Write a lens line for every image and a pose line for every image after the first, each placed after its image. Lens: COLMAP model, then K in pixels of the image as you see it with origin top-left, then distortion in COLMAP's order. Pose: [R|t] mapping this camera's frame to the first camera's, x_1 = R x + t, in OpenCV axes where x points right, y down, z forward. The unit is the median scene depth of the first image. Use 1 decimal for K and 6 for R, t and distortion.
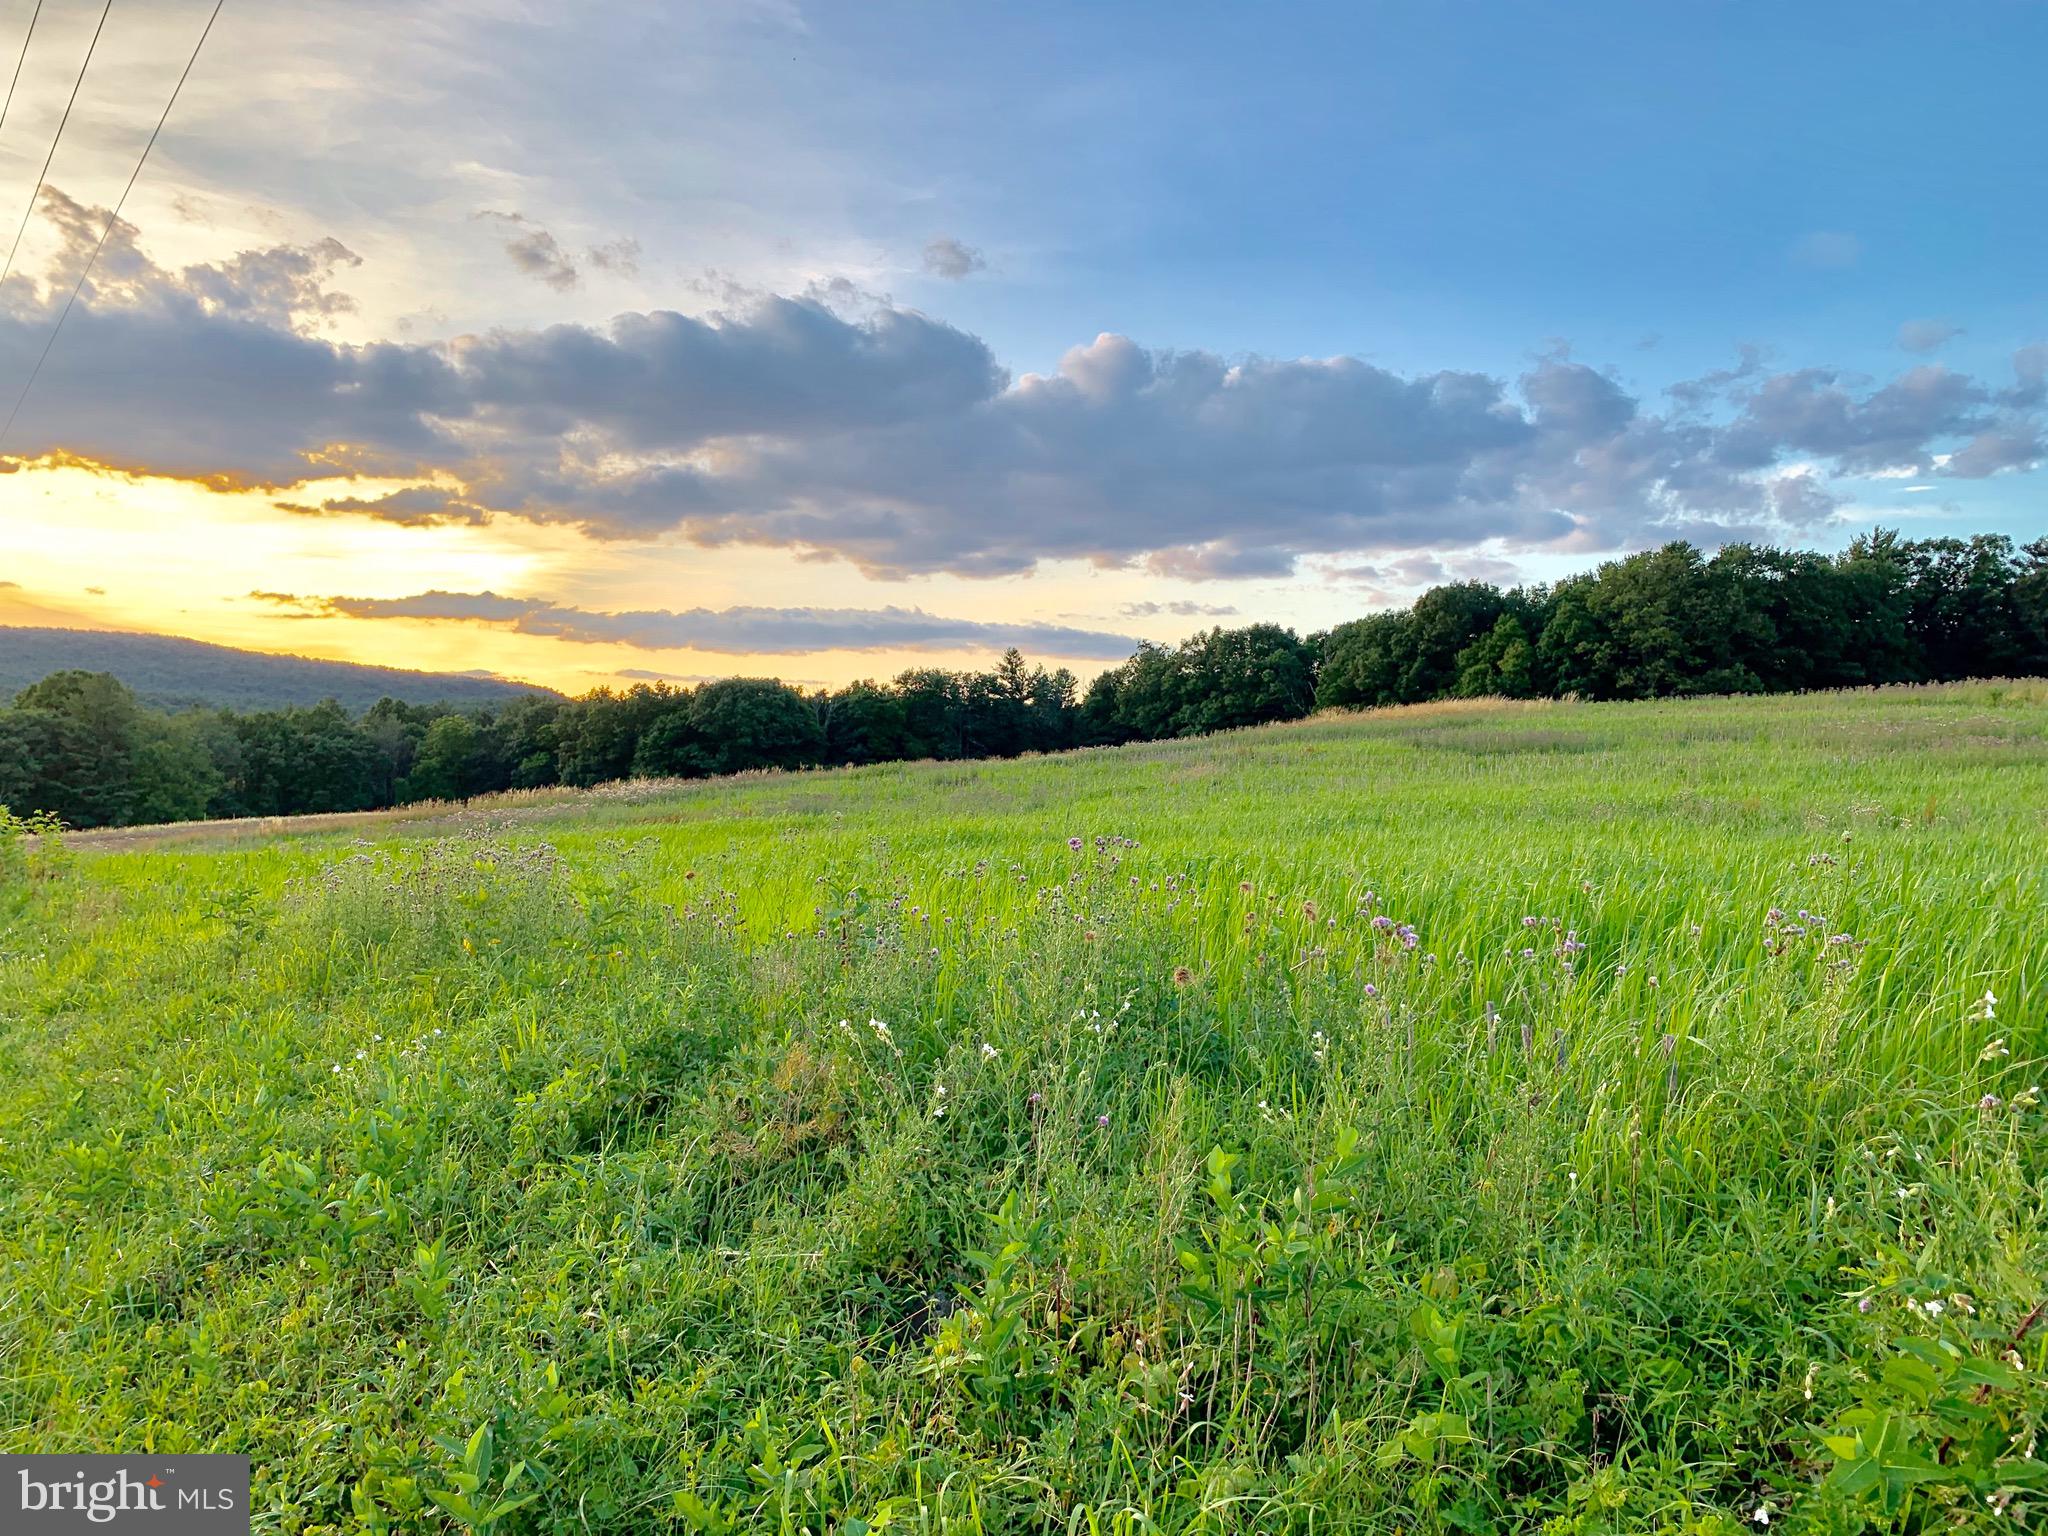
lens RADIAL K [[1555.9, 0, 1024.0], [0, 1555.9, 768.0], [0, 0, 1]] dist [0.067129, -0.103117]
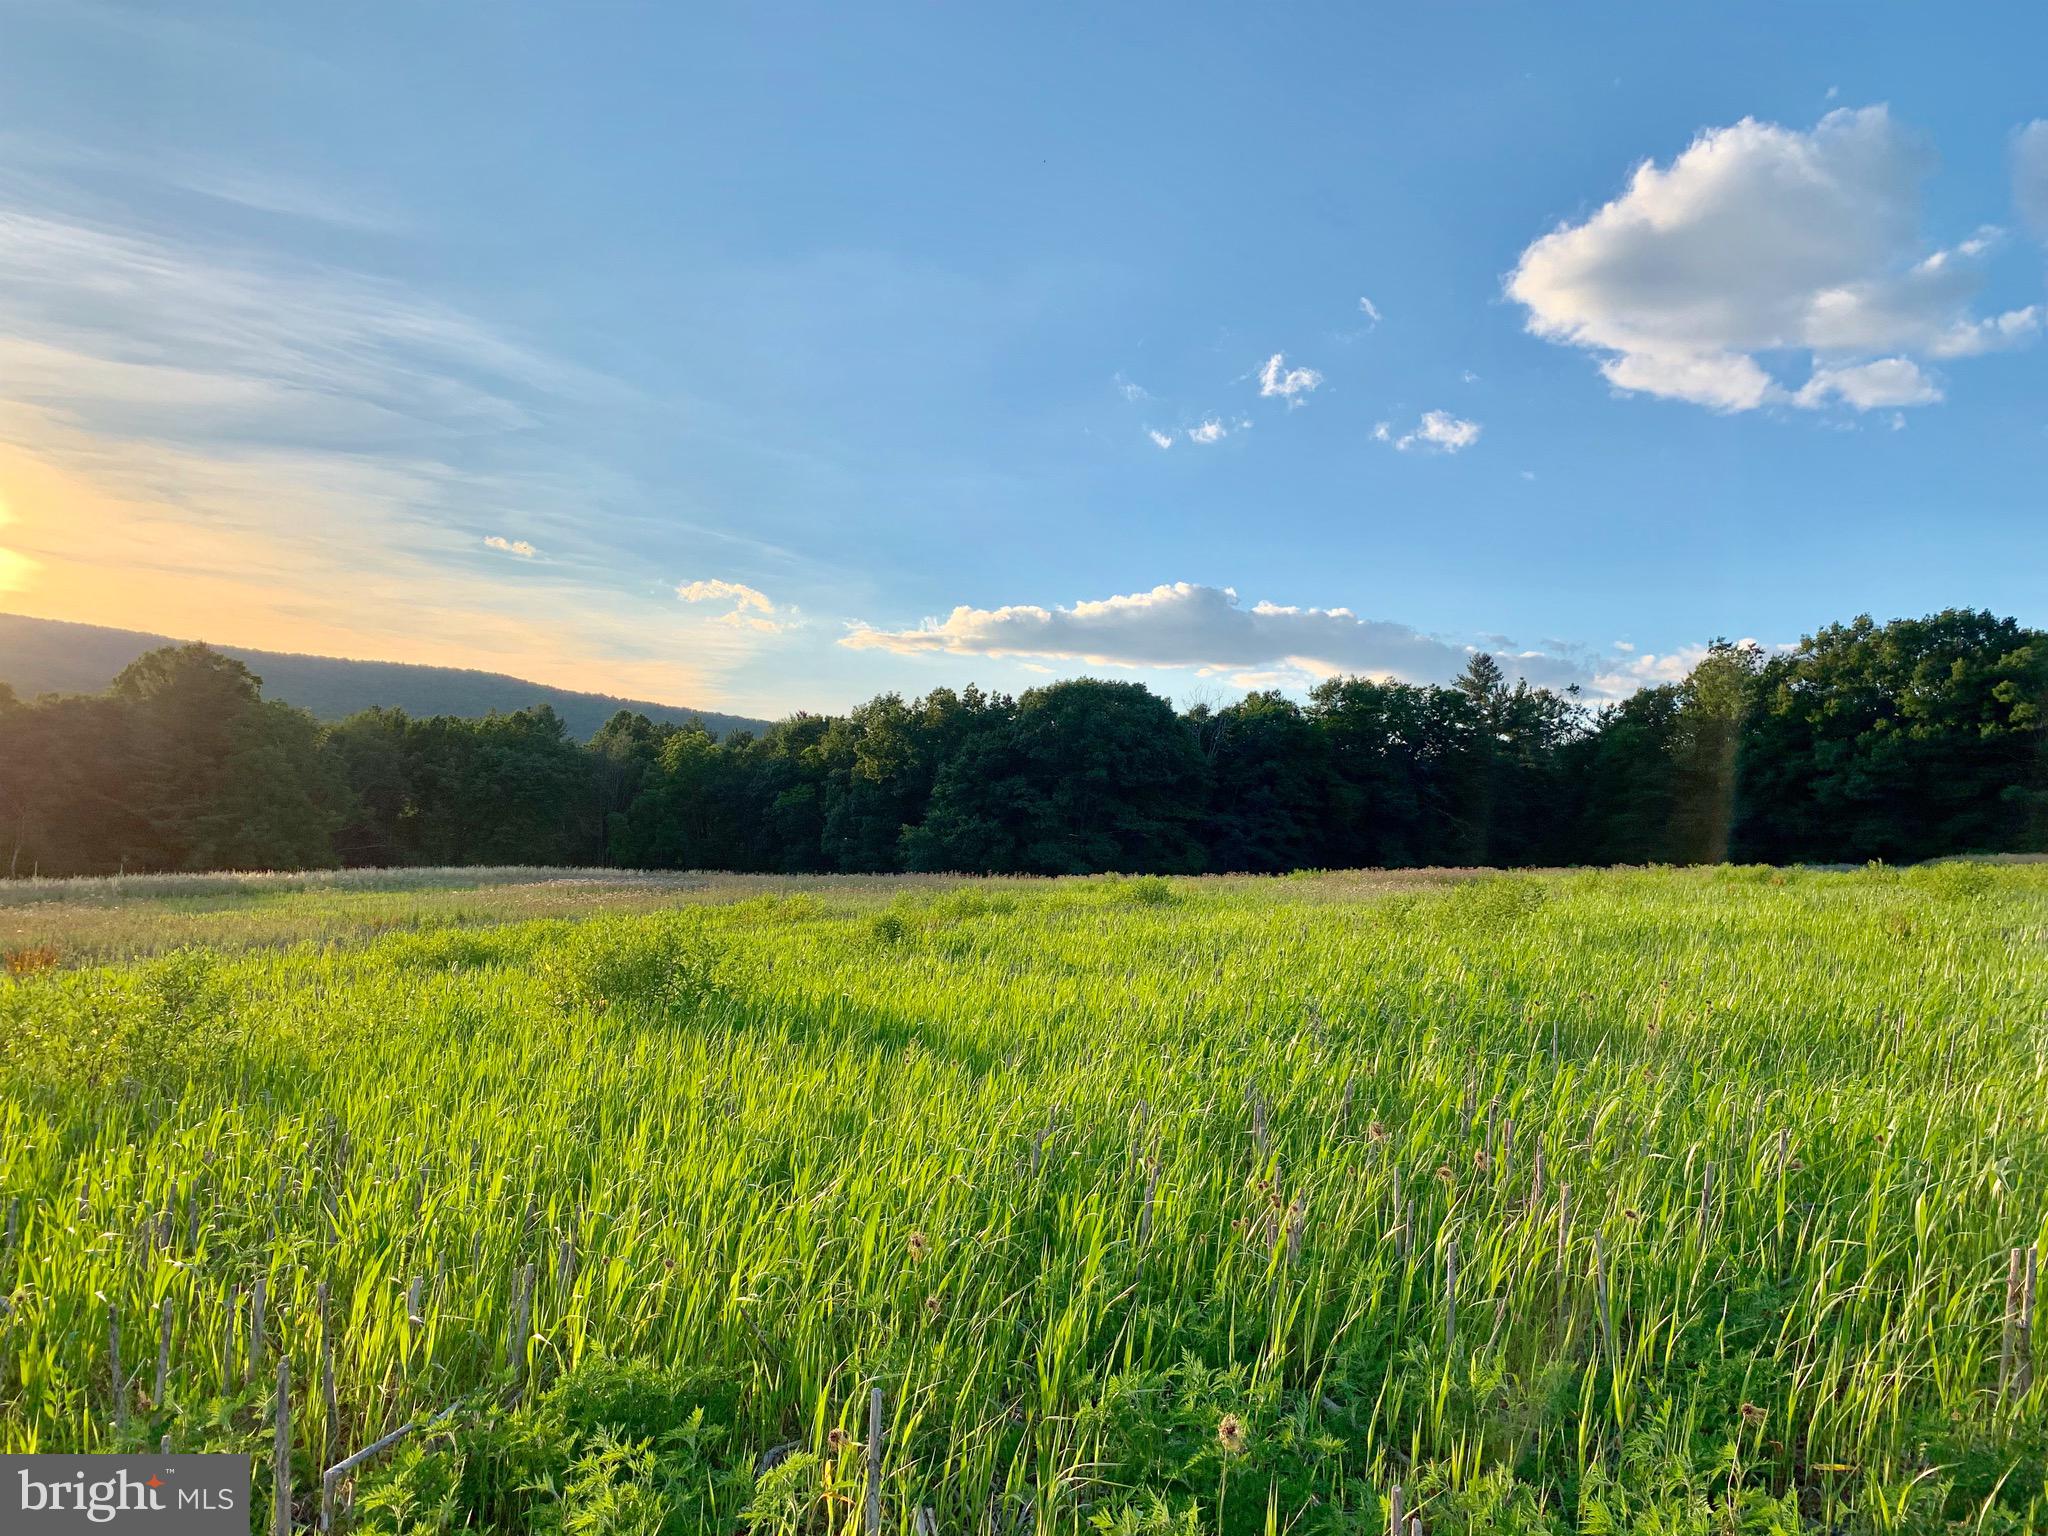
lens RADIAL K [[1530.3, 0, 1049.6], [0, 1530.3, 768.7], [0, 0, 1]] dist [0.032752, -0.080814]
pose [[0.985538, 0.034376, -0.165933, -0.103969], [-0.040186, 0.998686, -0.031787, 0.001367], [0.164623, 0.037995, 0.985625, 0.413647]]
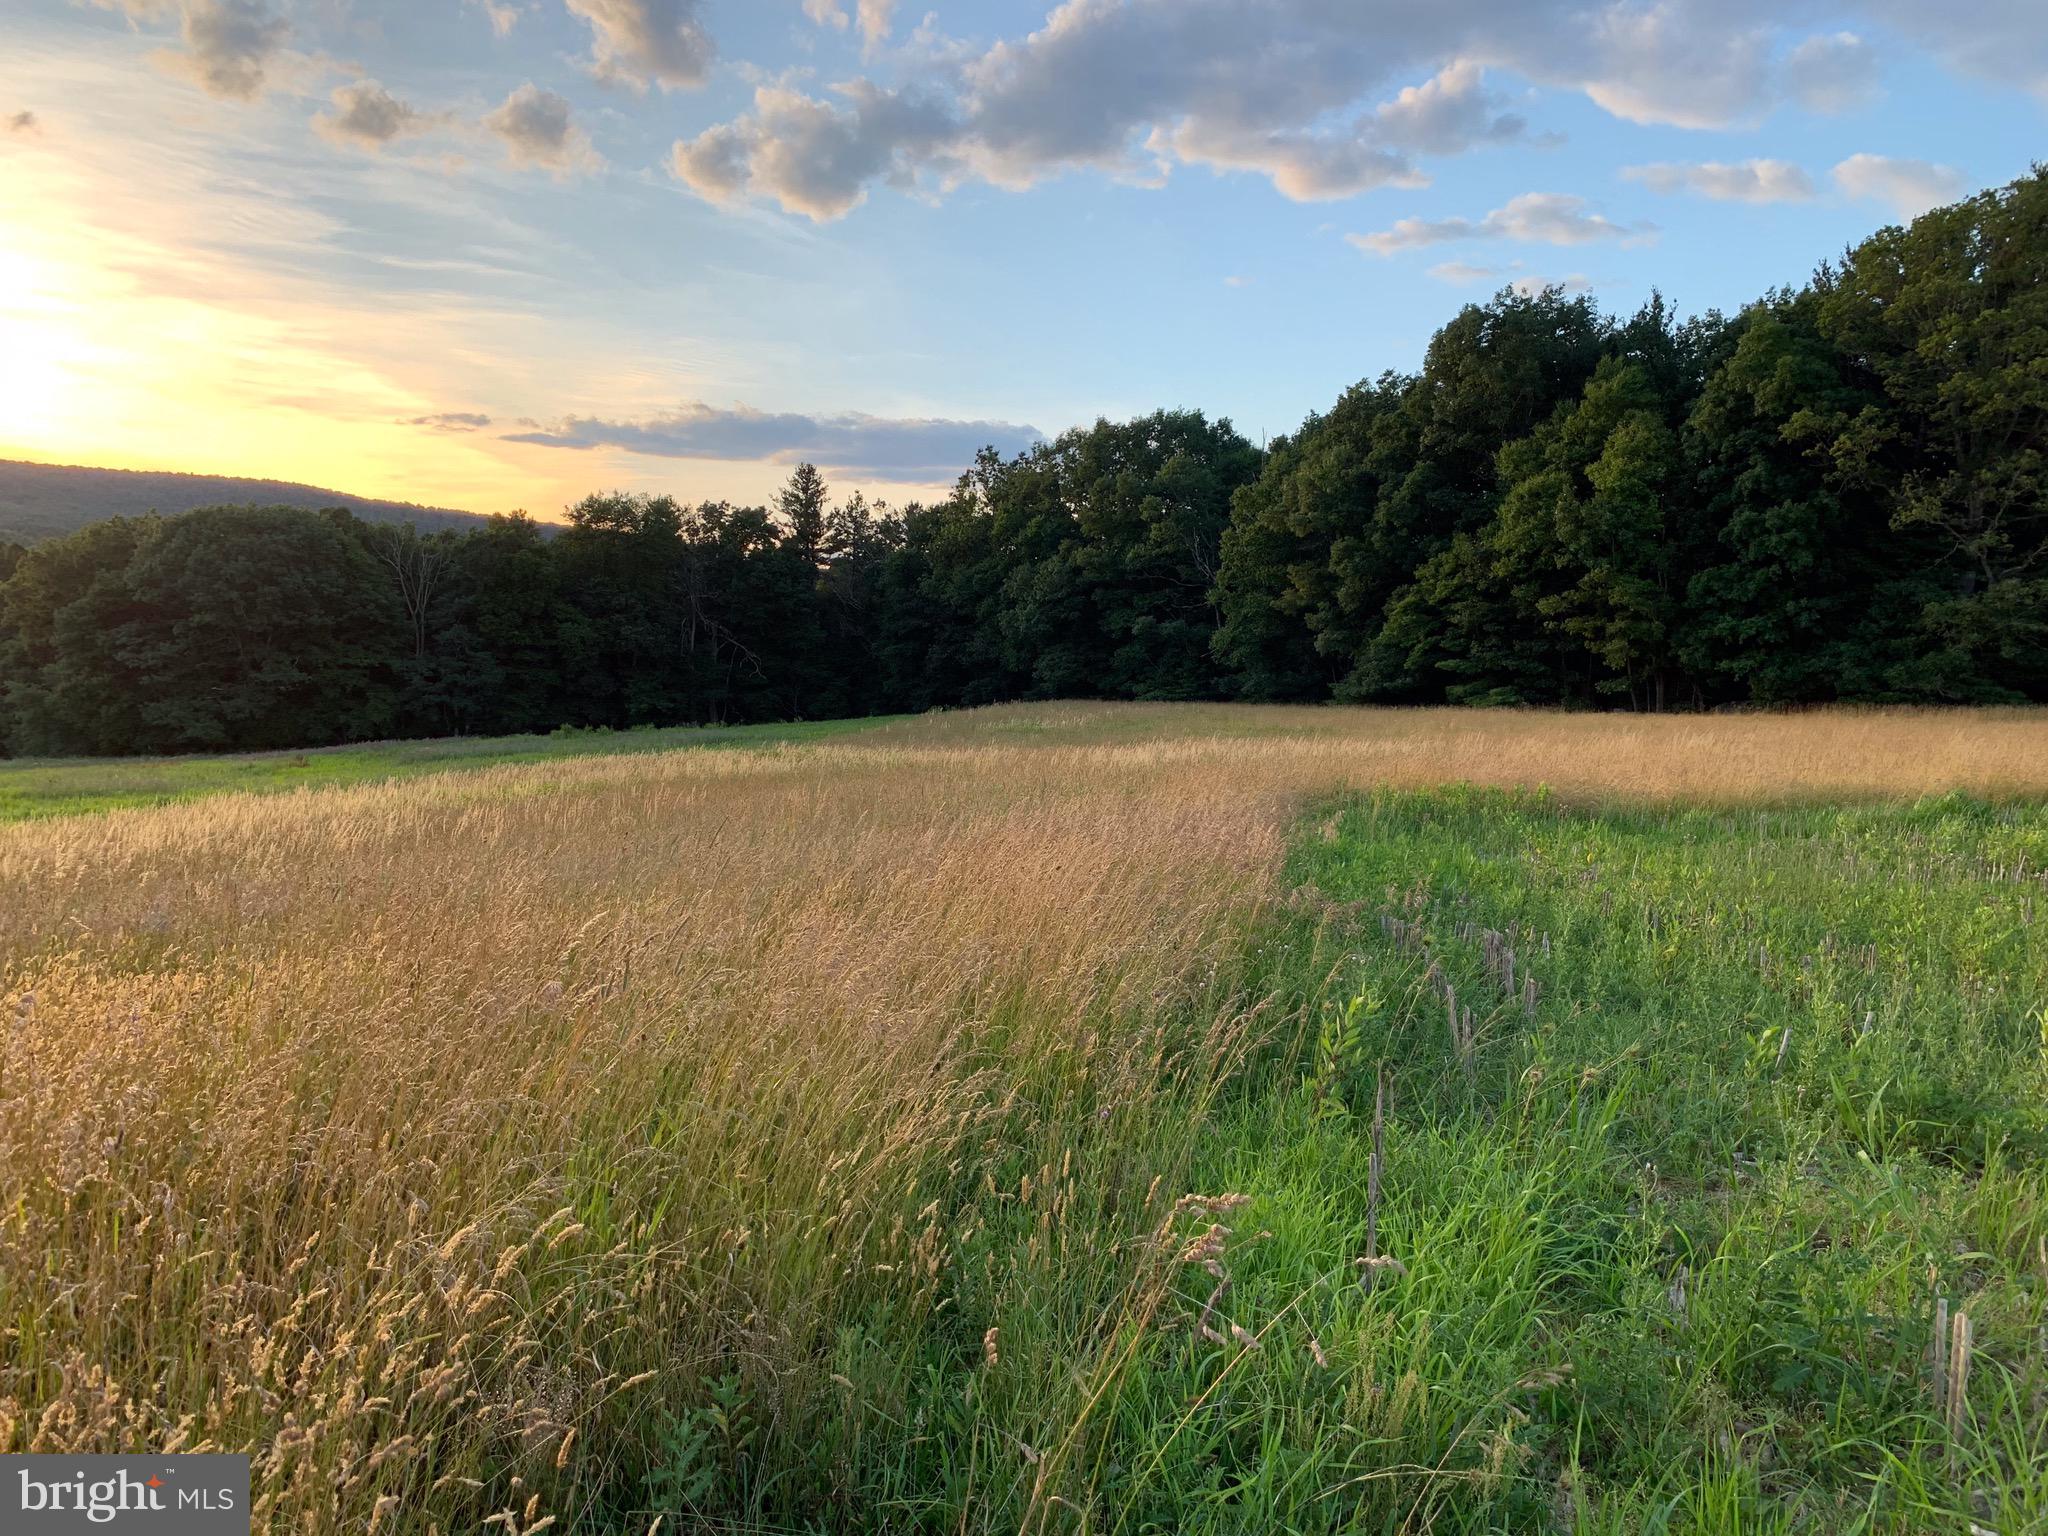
lens RADIAL K [[1537.9, 0, 1031.7], [0, 1537.9, 764.2], [0, 0, 1]] dist [0.014162, -0.007570]
pose [[0.994967, 0.024600, -0.097137, 0.183163], [-0.015965, 0.995931, 0.088699, -0.021281], [0.098924, -0.086702, 0.991311, 0.529501]]
